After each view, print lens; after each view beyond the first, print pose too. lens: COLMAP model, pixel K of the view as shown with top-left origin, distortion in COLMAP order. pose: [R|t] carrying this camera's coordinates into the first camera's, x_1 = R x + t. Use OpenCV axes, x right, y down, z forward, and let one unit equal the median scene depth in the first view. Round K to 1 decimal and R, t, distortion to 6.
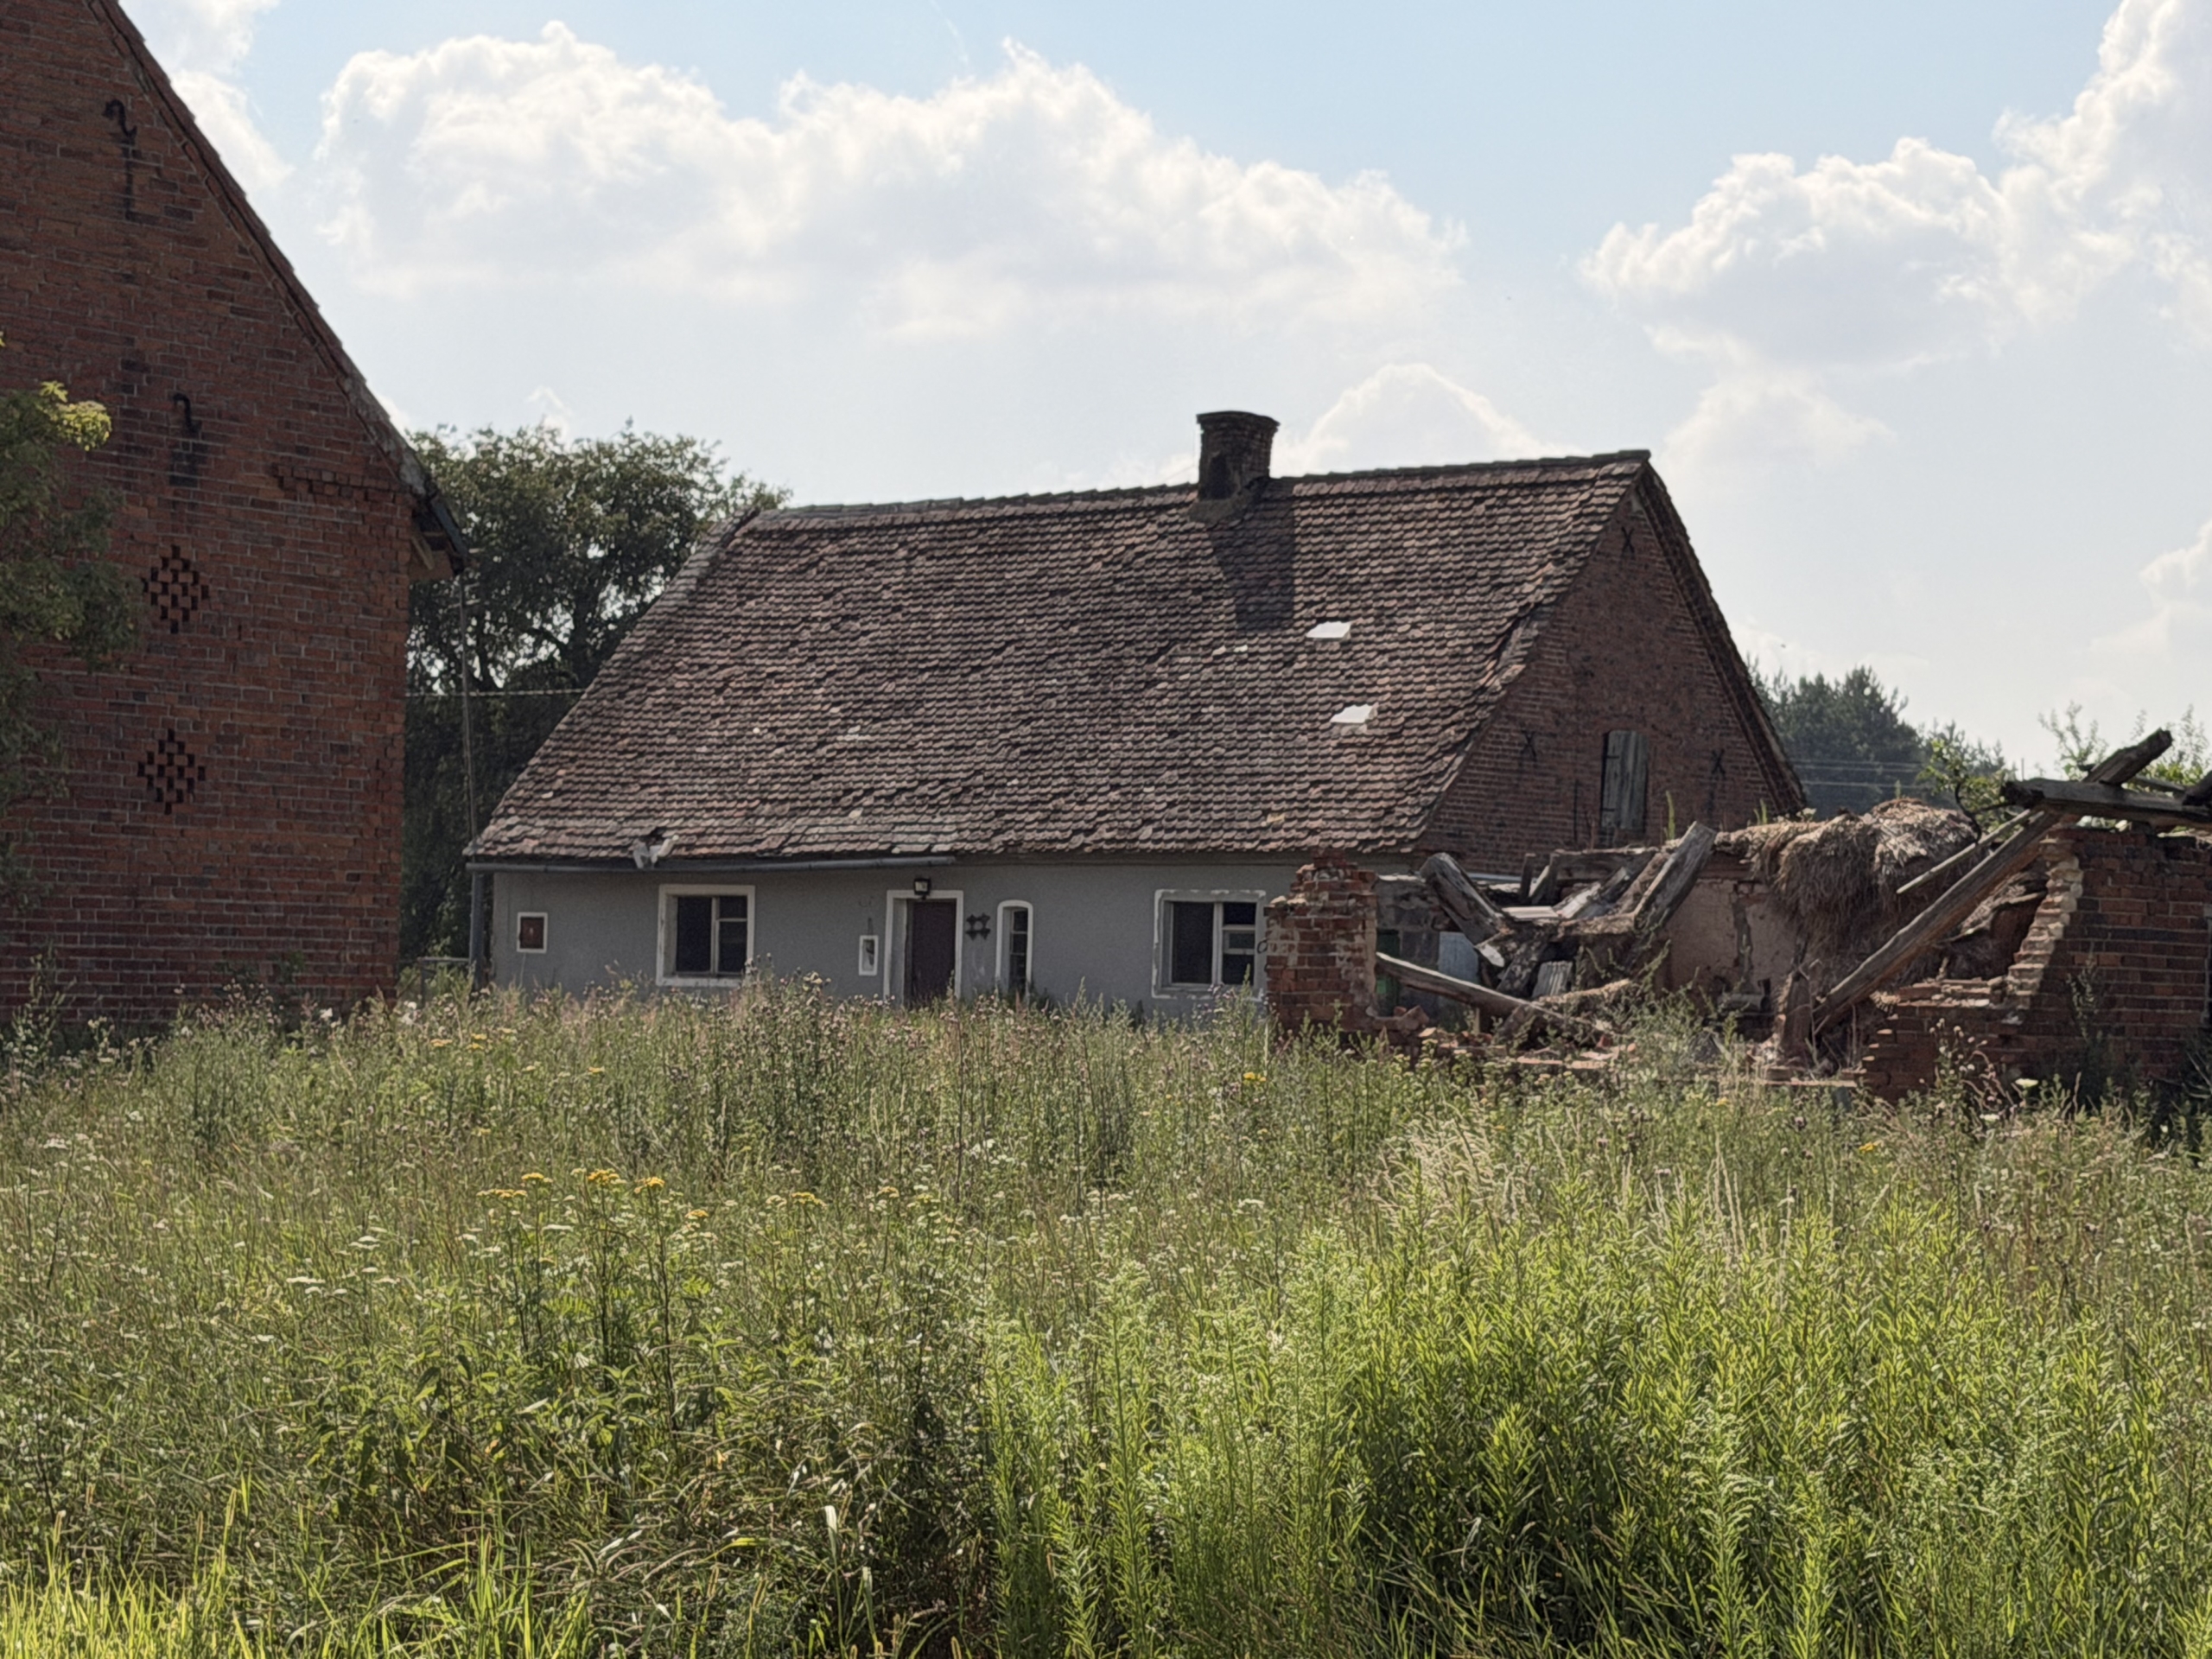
lens RADIAL K [[4771.1, 0, 1106.0], [0, 4771.1, 829.5], [0, 0, 1]] dist [0.014972, 0.065477]
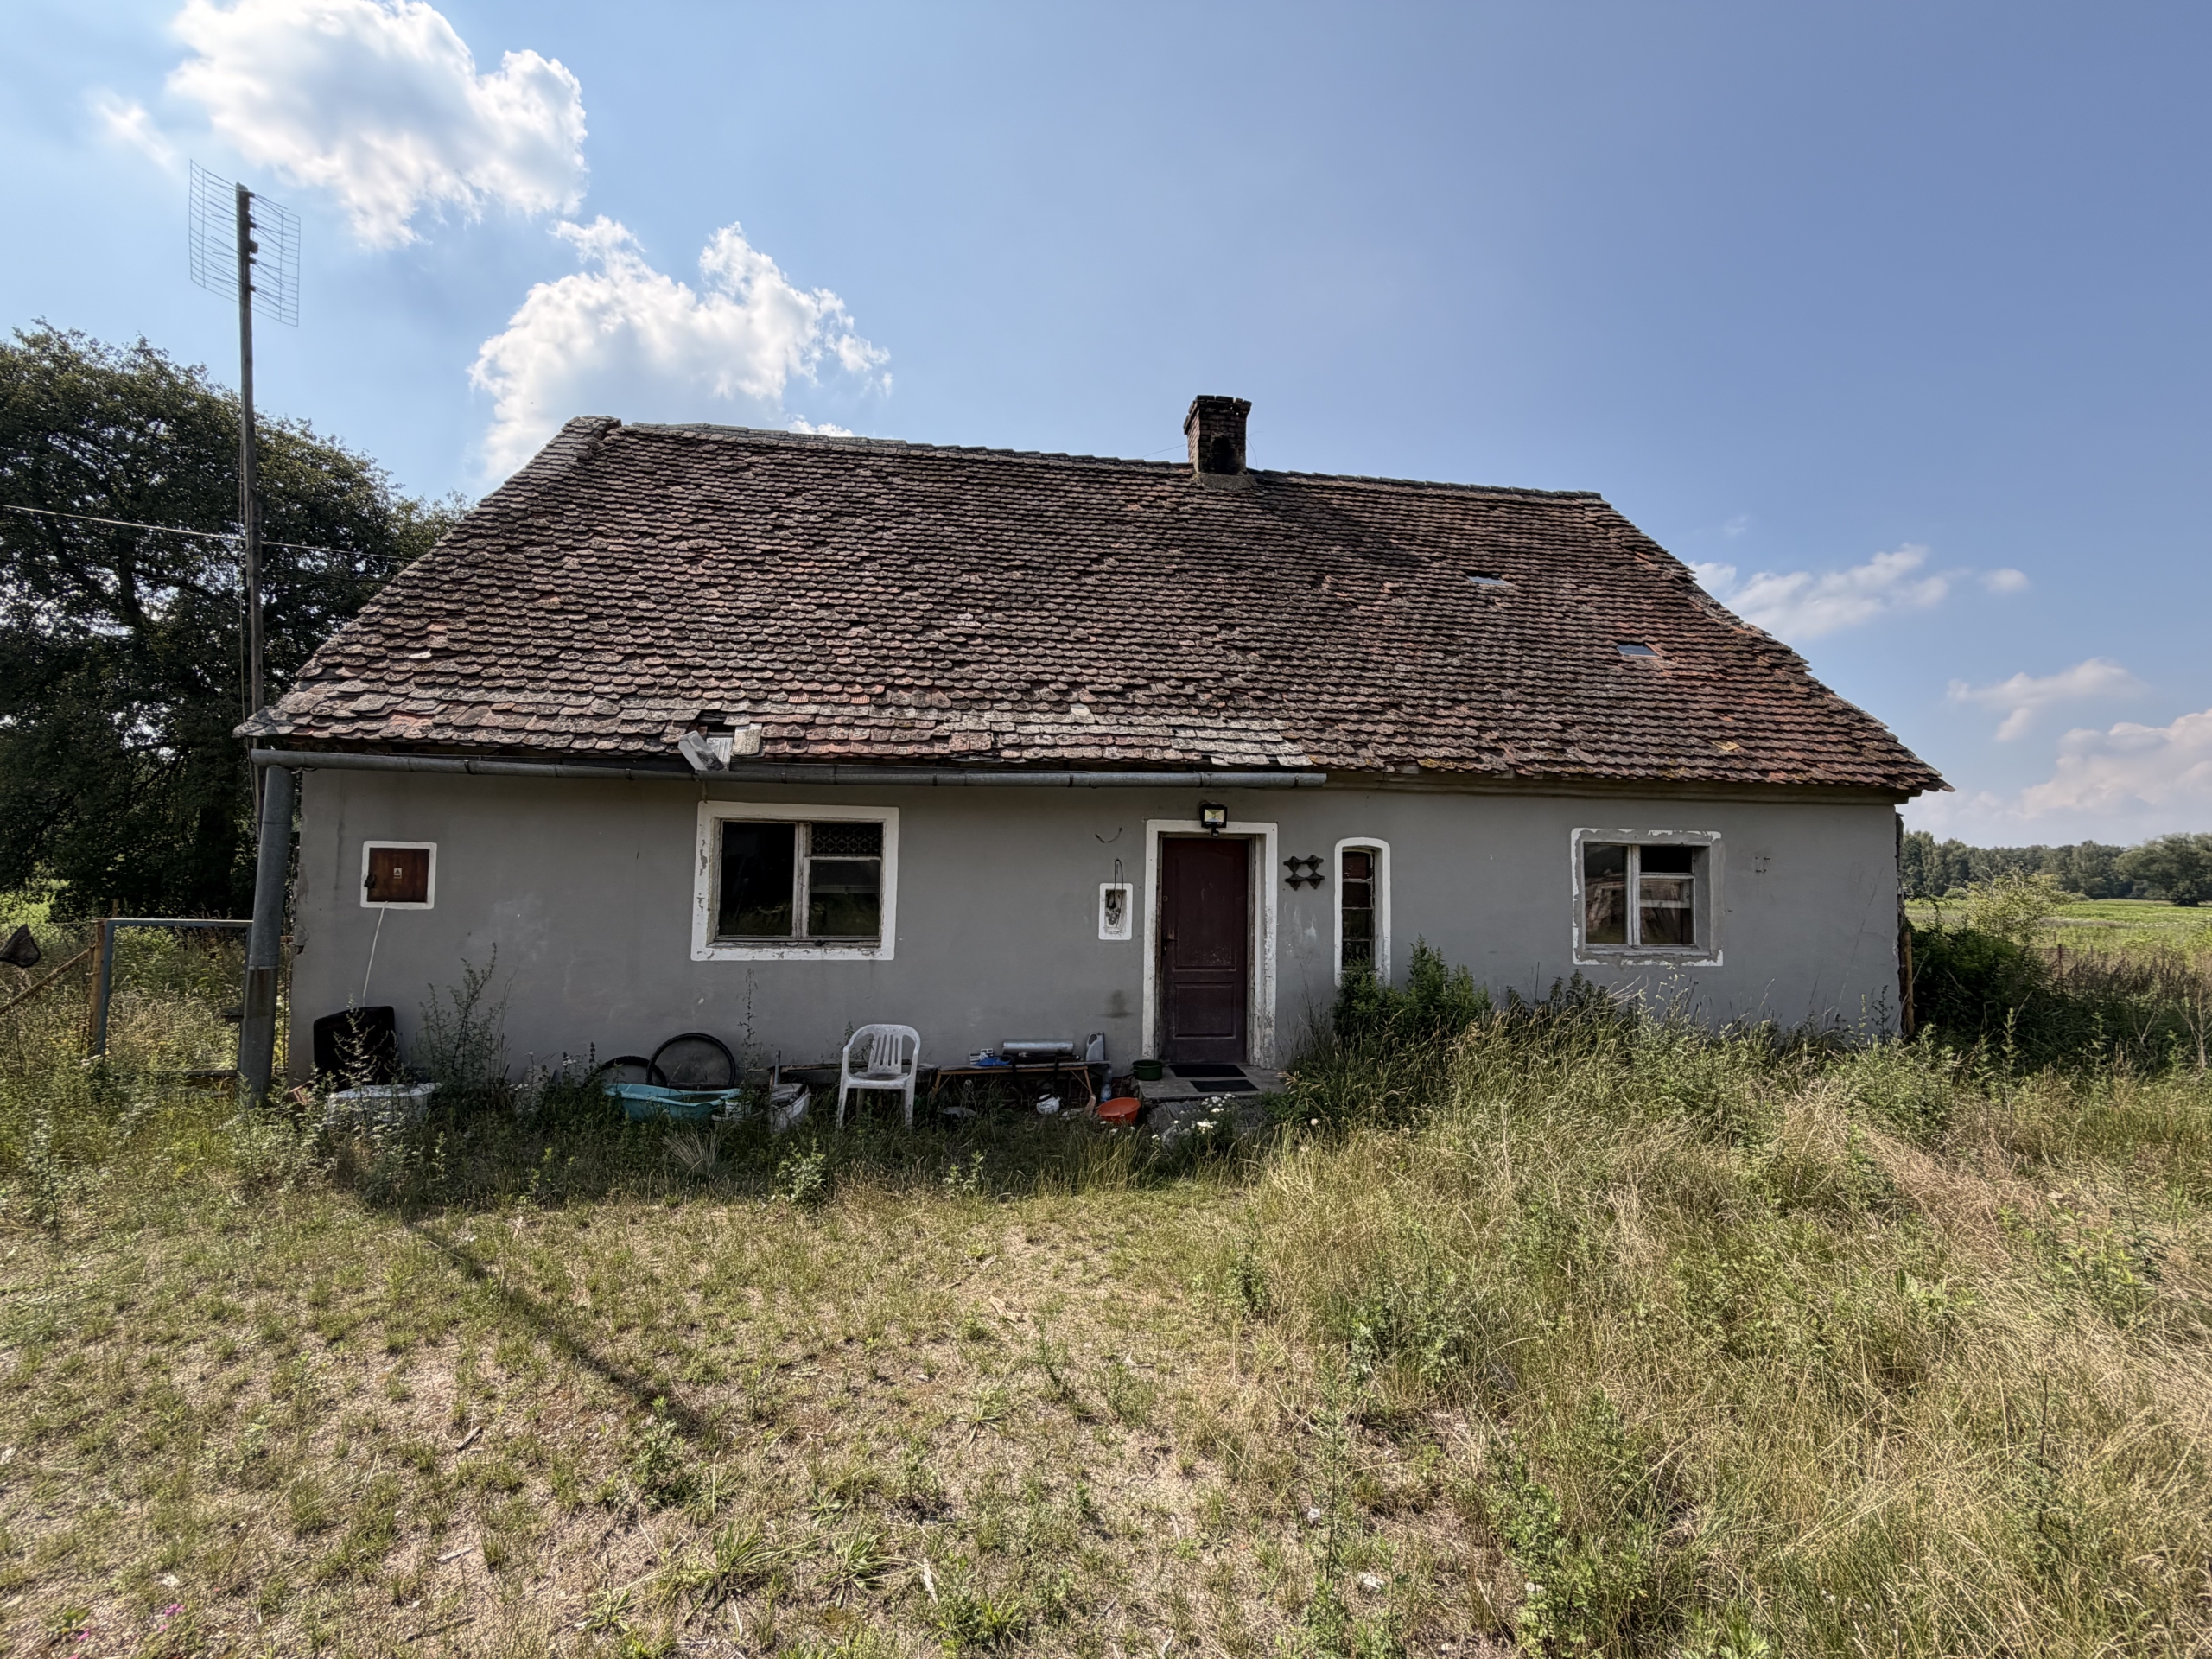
lens RADIAL K [[910.2, 0, 1102.5], [0, 910.2, 790.0], [0, 0, 1]] dist [-0.000456, -0.000019]
pose [[0.709802, 0.053558, 0.702362, -0.129435], [-0.025227, 0.998398, -0.050638, 0.013602], [-0.703949, 0.018225, 0.710017, 0.807544]]
